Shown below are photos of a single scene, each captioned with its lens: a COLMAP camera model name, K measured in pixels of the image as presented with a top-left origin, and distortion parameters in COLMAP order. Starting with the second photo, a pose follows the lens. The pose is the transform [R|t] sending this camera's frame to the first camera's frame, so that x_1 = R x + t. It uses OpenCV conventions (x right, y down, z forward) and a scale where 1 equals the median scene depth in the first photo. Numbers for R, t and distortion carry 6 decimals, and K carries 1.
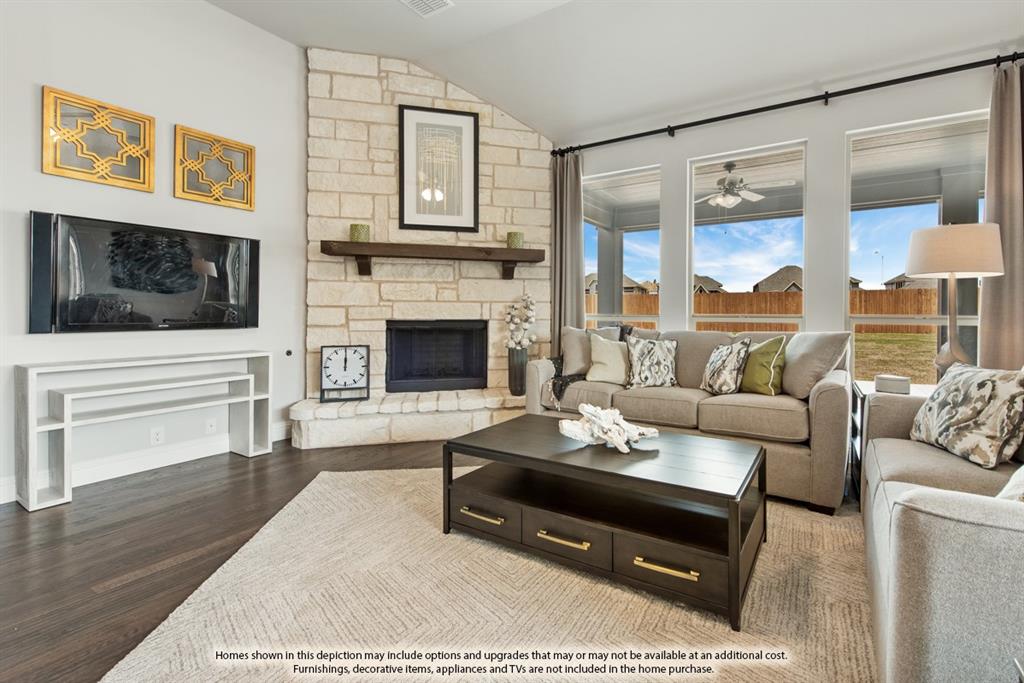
lens RADIAL K [[467.4, 0, 586.0], [0, 467.4, 311.7], [0, 0, 1]] dist [0.007928, -0.002143]
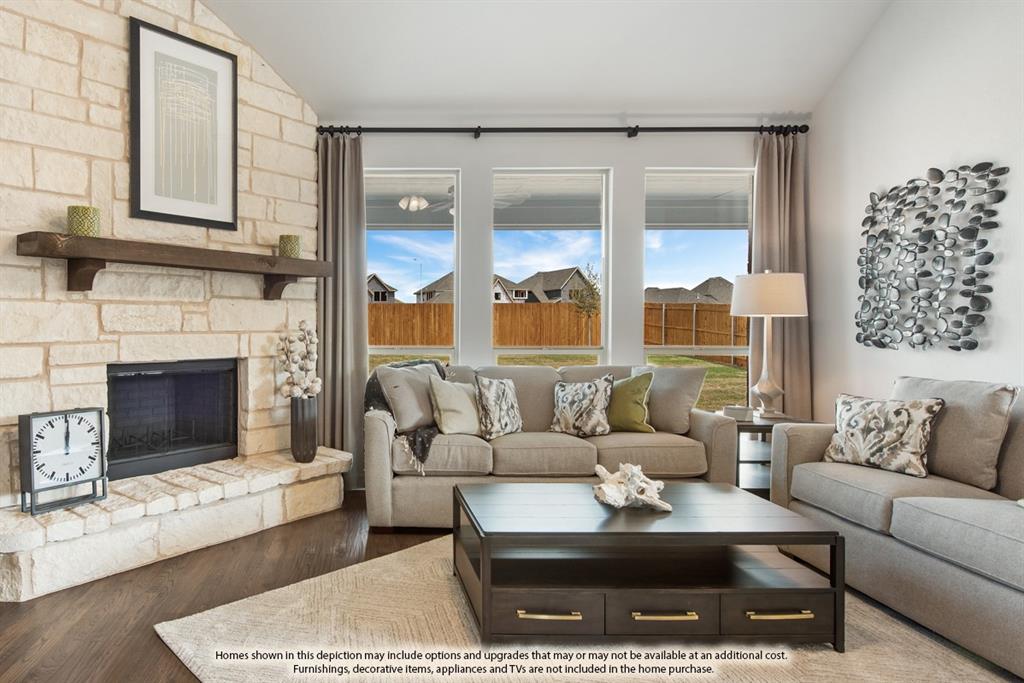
lens RADIAL K [[607.5, 0, 392.4], [0, 607.5, 329.8], [0, 0, 1]] dist [0.007605, -0.000481]
pose [[0.856904, -0.003848, 0.515462, -0.531847], [-0.002505, 0.999929, 0.011628, -0.038406], [-0.515470, -0.011256, 0.856834, 0.127738]]
